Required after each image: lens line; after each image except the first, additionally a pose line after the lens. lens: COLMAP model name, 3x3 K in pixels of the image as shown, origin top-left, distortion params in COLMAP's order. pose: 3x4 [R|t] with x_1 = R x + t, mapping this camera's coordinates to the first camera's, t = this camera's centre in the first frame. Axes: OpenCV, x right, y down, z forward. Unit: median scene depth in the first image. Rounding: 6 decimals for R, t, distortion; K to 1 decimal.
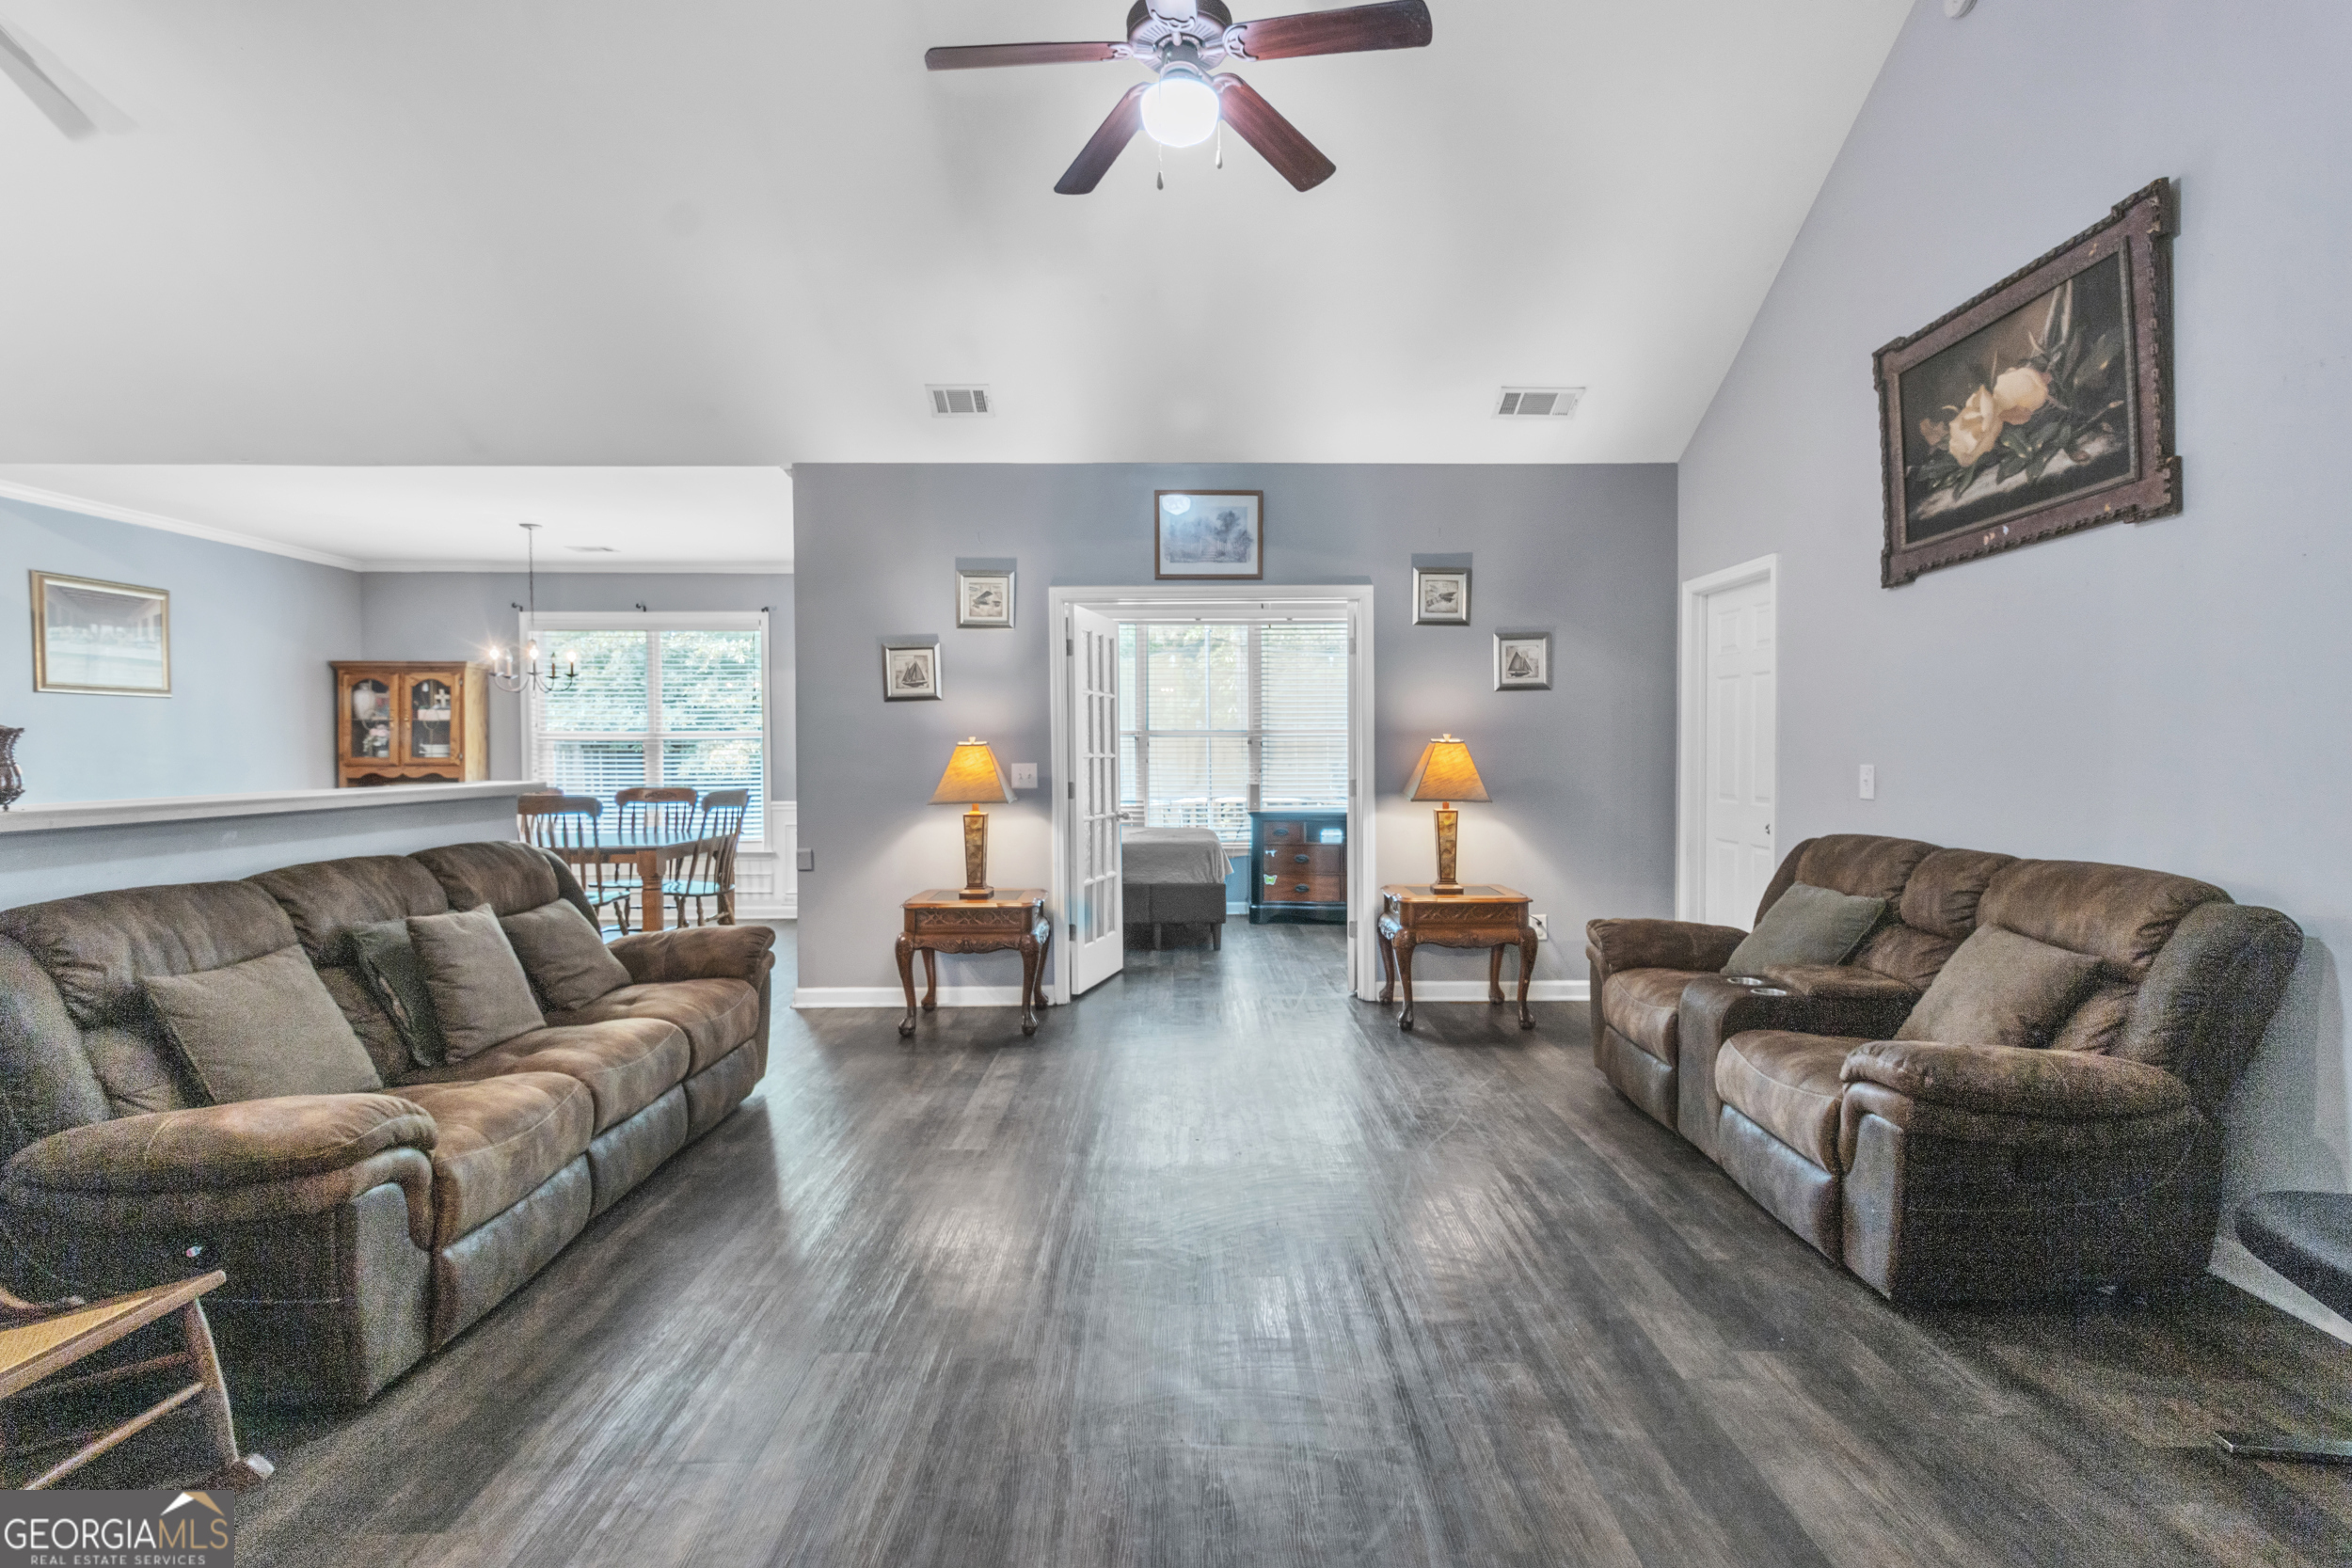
lens RADIAL K [[1104.9, 0, 1174.0], [0, 1104.9, 773.3], [0, 0, 1]] dist [-0.000476, -0.000147]
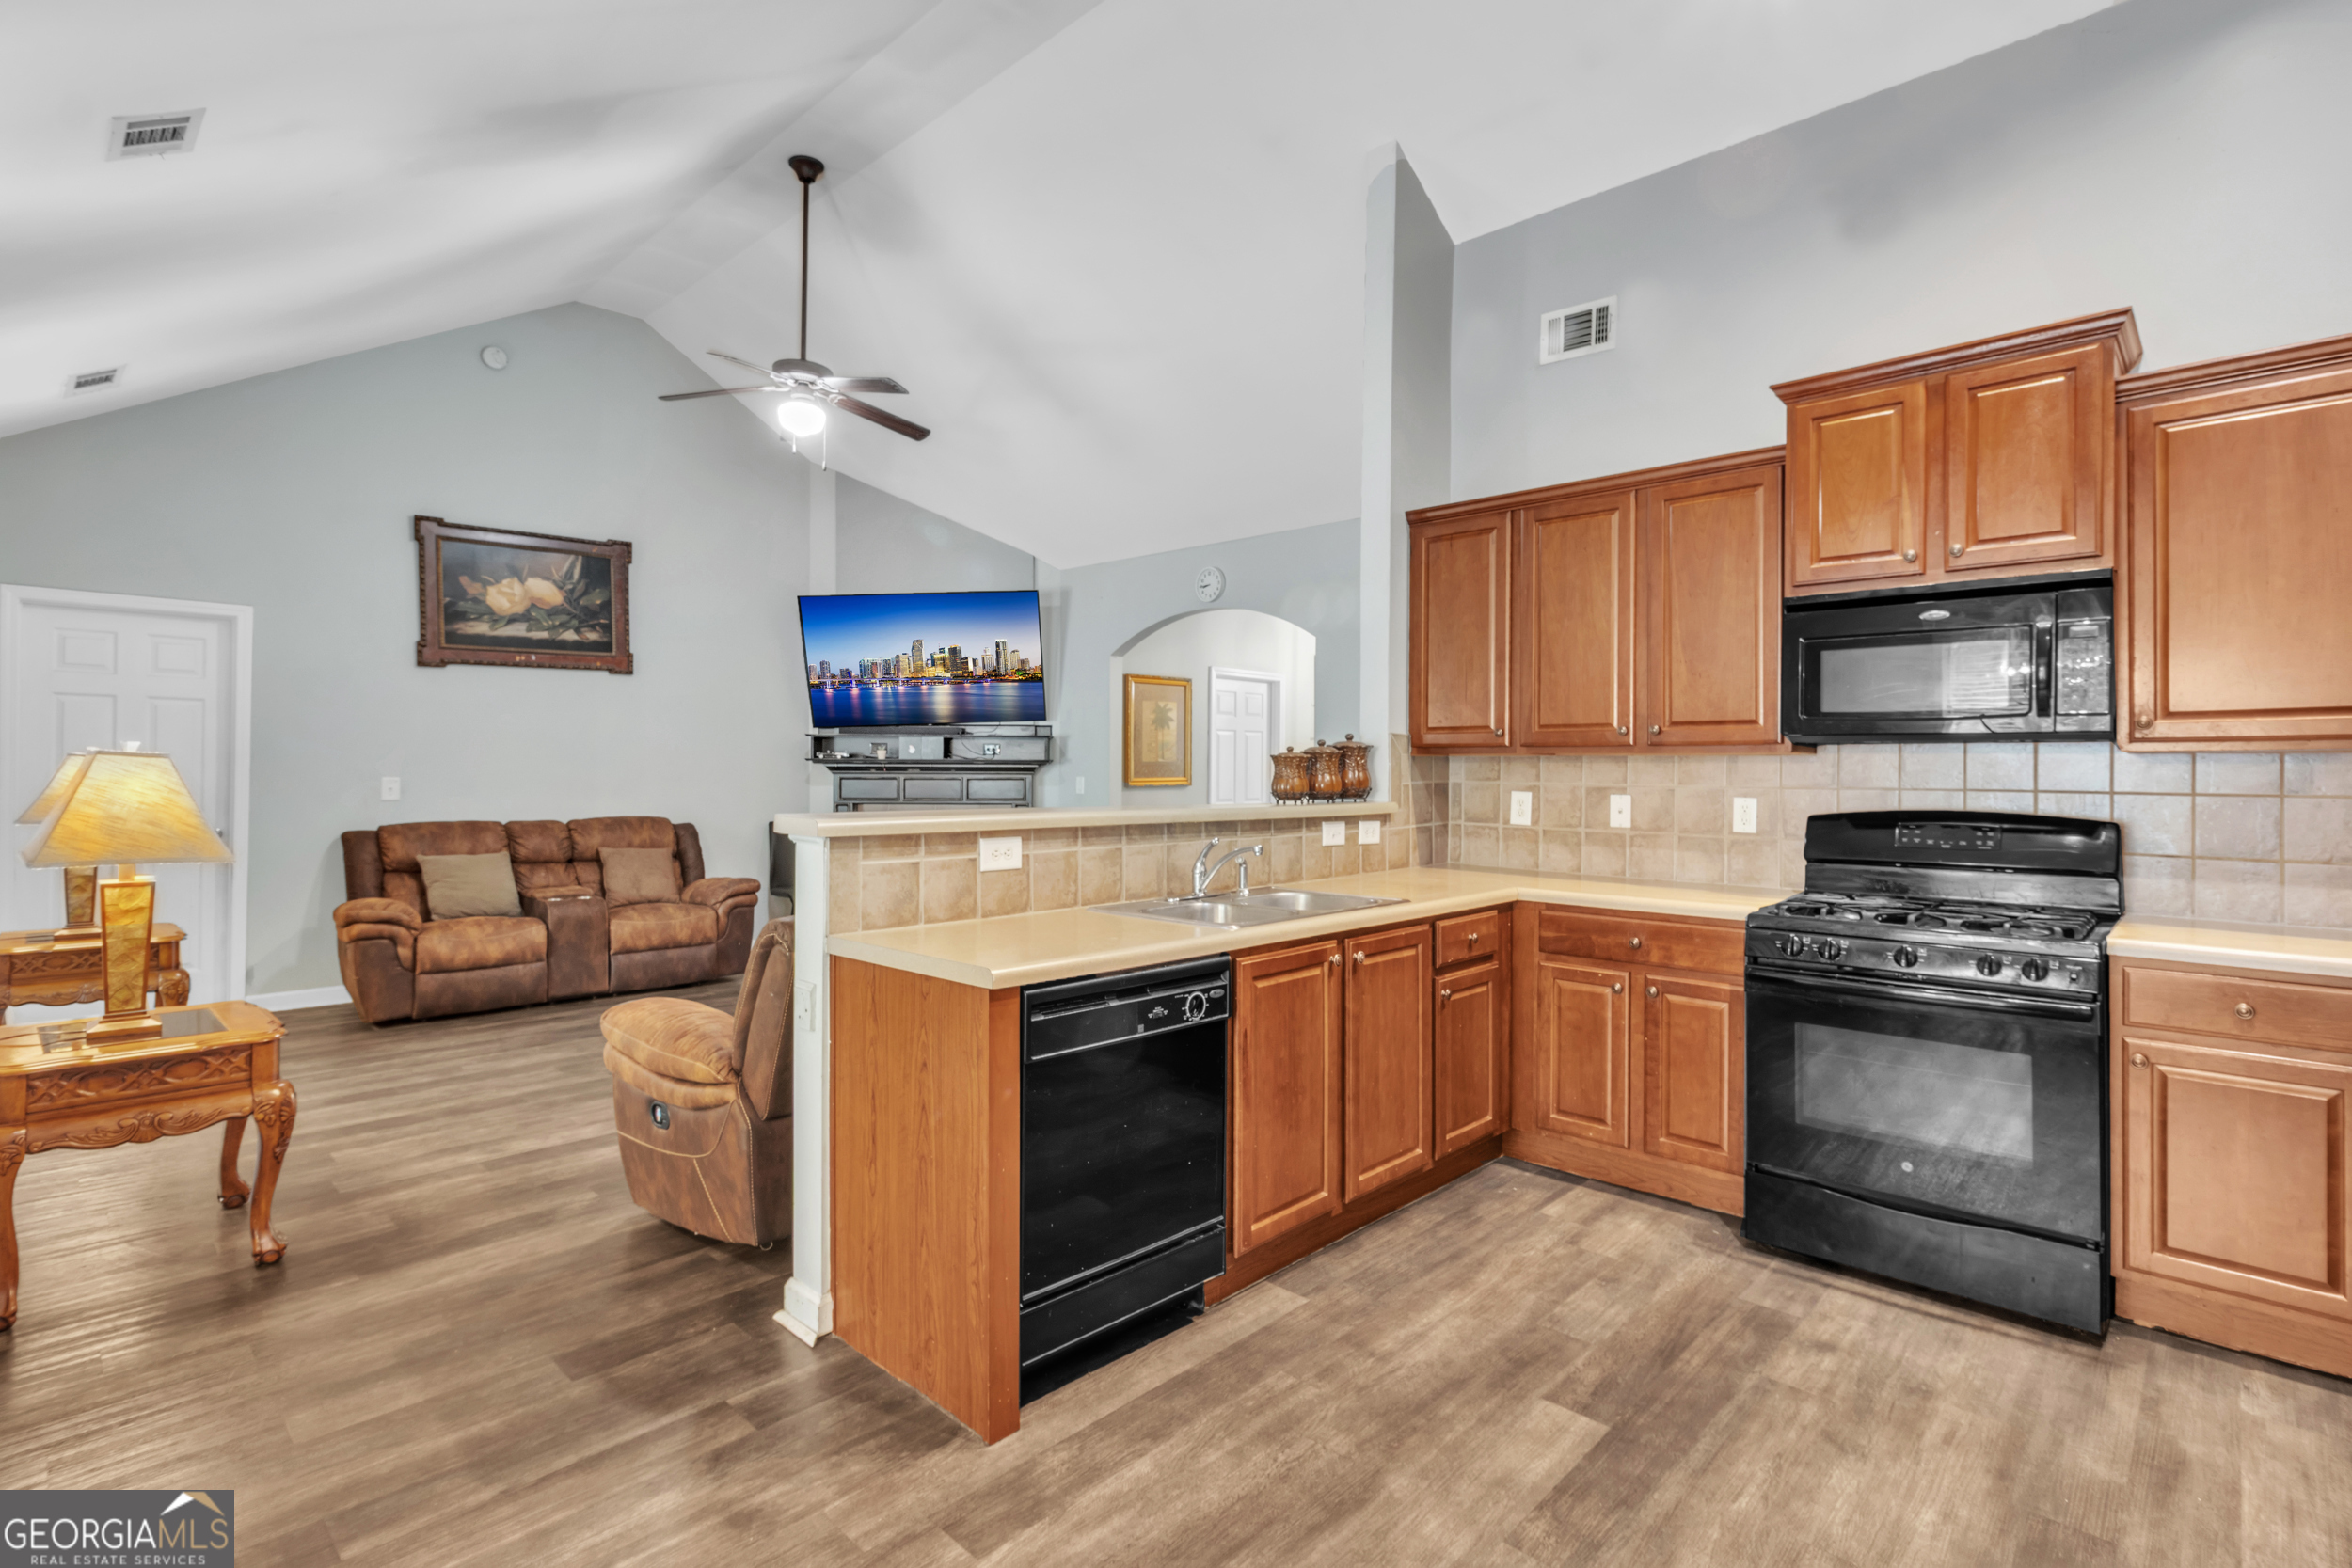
lens RADIAL K [[1104.9, 0, 1178.1], [0, 1104.9, 772.6], [0, 0, 1]] dist [-0.000476, -0.000147]
pose [[-0.711786, 0.000456, 0.702397, -1.440687], [0.014059, 0.999809, 0.013598, -0.024569], [-0.702256, 0.019555, -0.711656, 1.582415]]
